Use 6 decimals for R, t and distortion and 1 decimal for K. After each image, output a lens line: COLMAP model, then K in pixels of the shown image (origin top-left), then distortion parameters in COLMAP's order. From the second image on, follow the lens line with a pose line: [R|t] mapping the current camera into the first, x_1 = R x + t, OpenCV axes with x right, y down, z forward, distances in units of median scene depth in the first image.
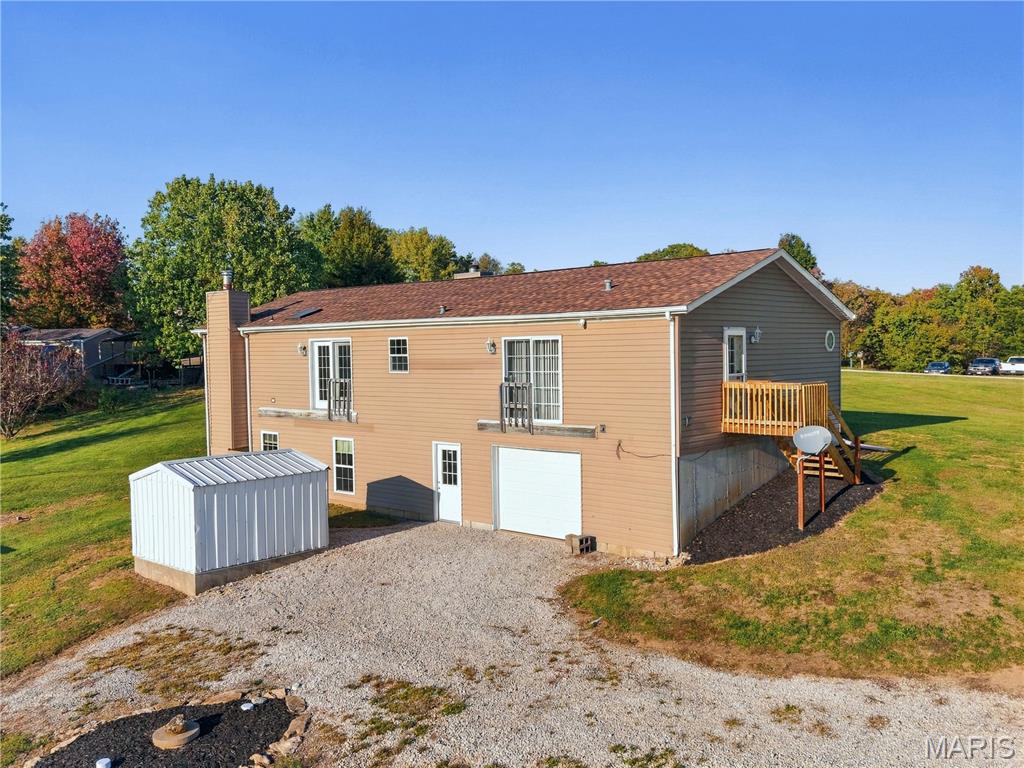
lens RADIAL K [[838.3, 0, 514.1], [0, 838.3, 377.9], [0, 0, 1]] dist [0.004459, -0.029027]
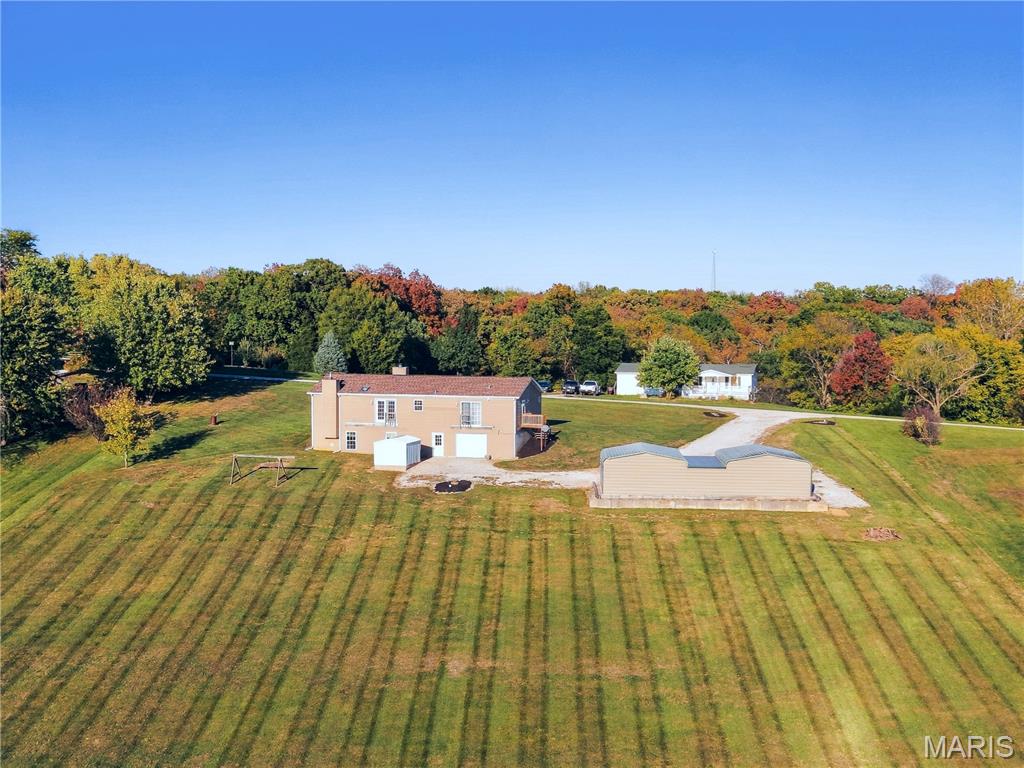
lens RADIAL K [[838.3, 0, 519.2], [0, 838.3, 404.3], [0, 0, 1]] dist [0.004459, -0.029027]
pose [[0.896718, -0.011158, 0.442463, -1.189738], [-0.002494, 0.999539, 0.030261, -0.127861], [-0.442596, -0.028239, 0.896276, -1.985326]]
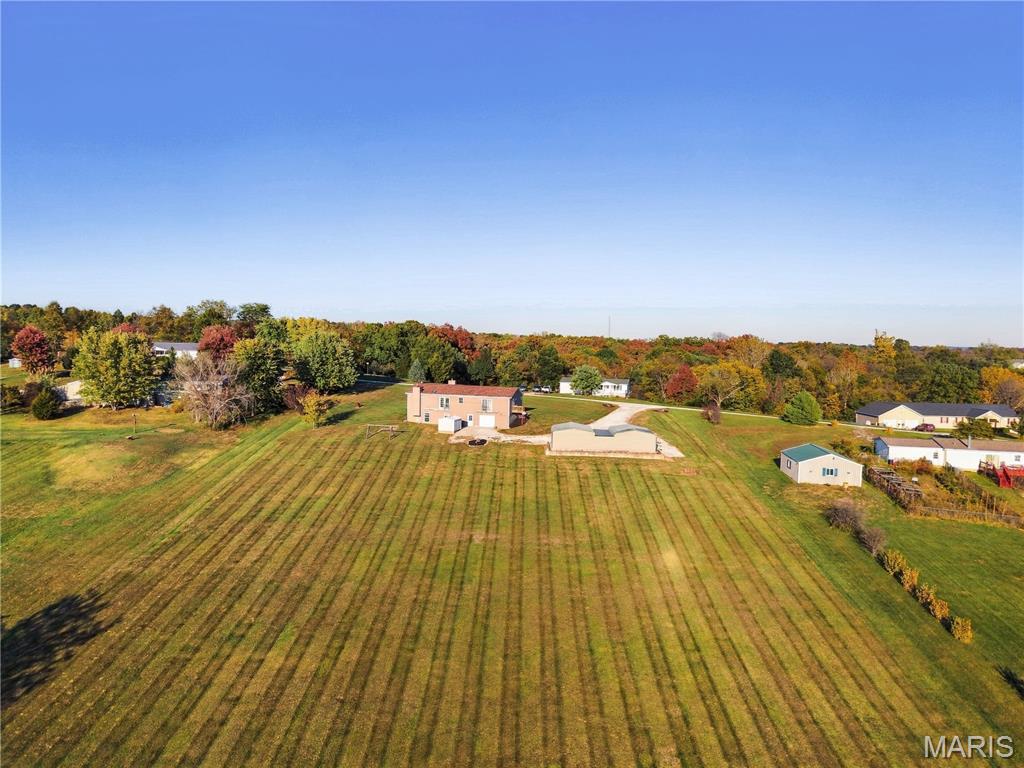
lens RADIAL K [[838.3, 0, 513.3], [0, 838.3, 384.5], [0, 0, 1]] dist [0.004459, -0.029027]
pose [[0.964866, -0.005113, 0.262694, -1.329777], [-0.004414, 0.999354, 0.035663, -0.341784], [-0.262707, -0.035570, 0.964220, -4.793532]]
